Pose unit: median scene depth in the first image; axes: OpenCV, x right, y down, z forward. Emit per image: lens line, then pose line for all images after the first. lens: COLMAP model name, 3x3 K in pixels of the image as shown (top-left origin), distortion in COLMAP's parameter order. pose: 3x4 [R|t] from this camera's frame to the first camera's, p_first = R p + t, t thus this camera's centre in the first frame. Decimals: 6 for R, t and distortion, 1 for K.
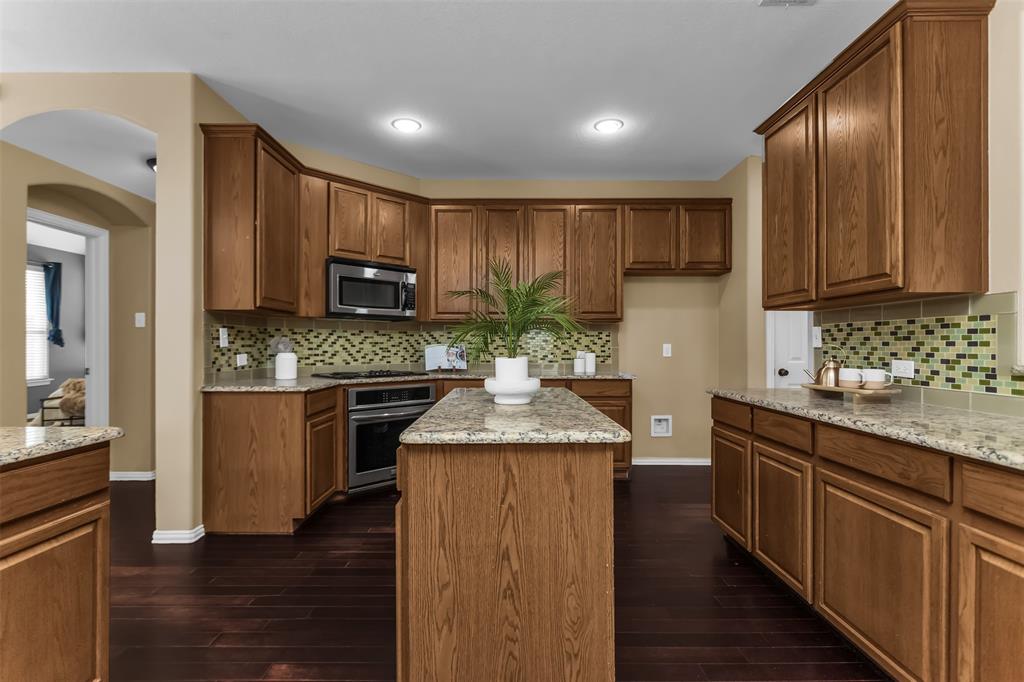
lens RADIAL K [[491.9, 0, 510.7], [0, 491.9, 341.7], [0, 0, 1]] dist [0.002633, 0.000651]
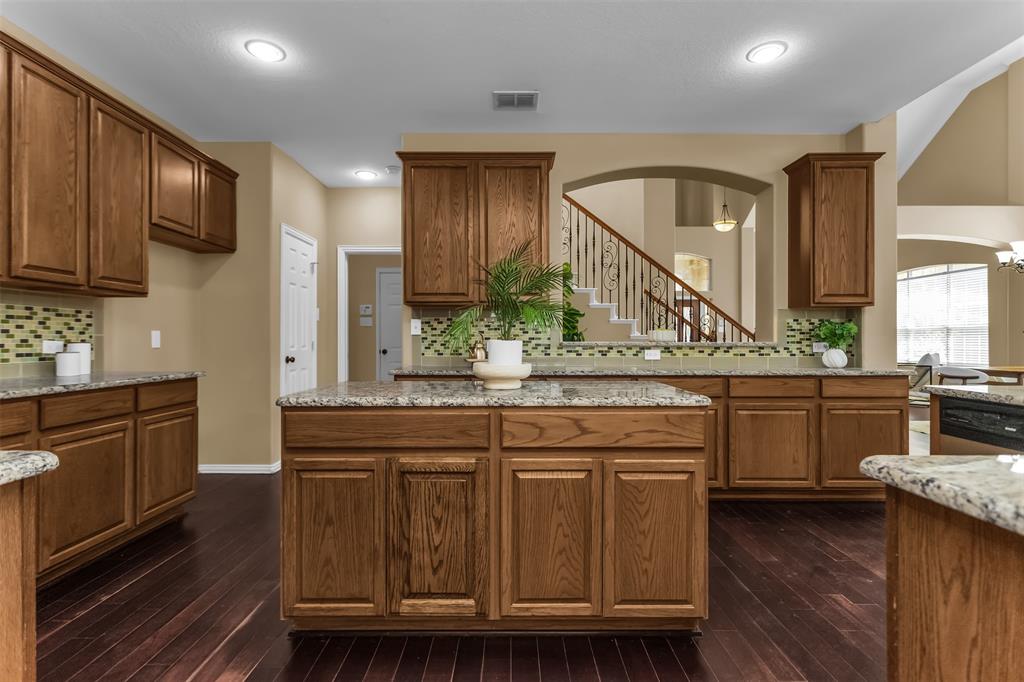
lens RADIAL K [[491.9, 0, 510.7], [0, 491.9, 341.7], [0, 0, 1]] dist [0.002633, 0.000651]
pose [[0.002674, -0.004091, 0.999988, -0.689561], [-0.006990, 0.999967, 0.004110, 0.022213], [-0.999972, -0.007001, 0.002645, 0.712973]]
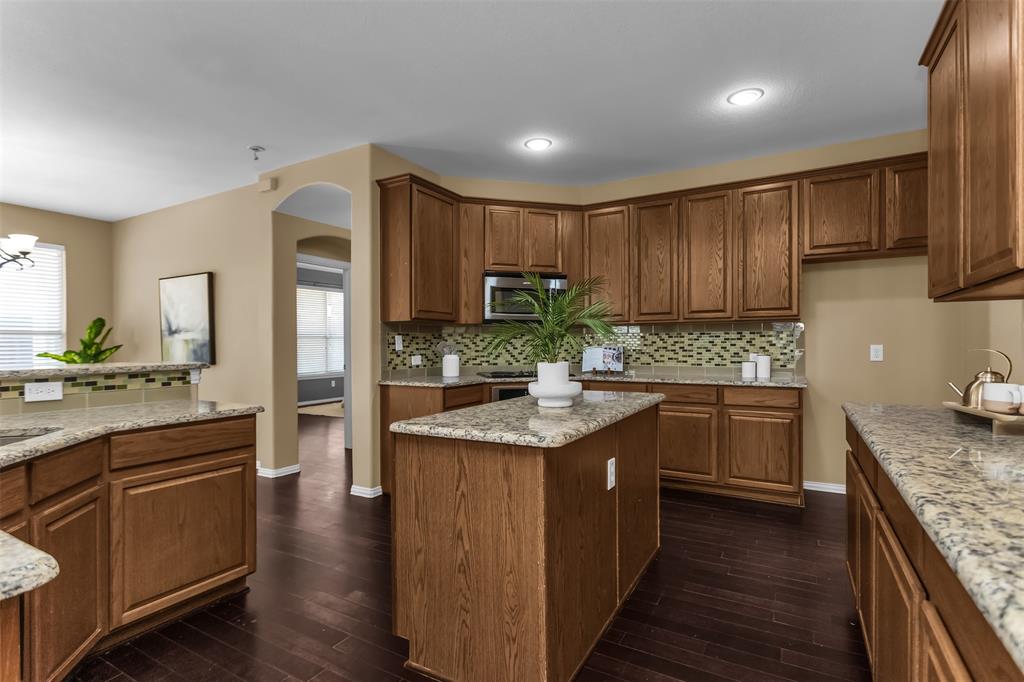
lens RADIAL K [[498.9, 0, 510.6], [0, 498.9, 344.0], [0, 0, 1]] dist [0.000844, 0.000256]
pose [[0.867085, -0.005414, -0.498132, 0.327462], [0.009123, 0.999946, 0.005013, -0.009592], [0.498077, -0.008891, 0.867087, 0.023414]]
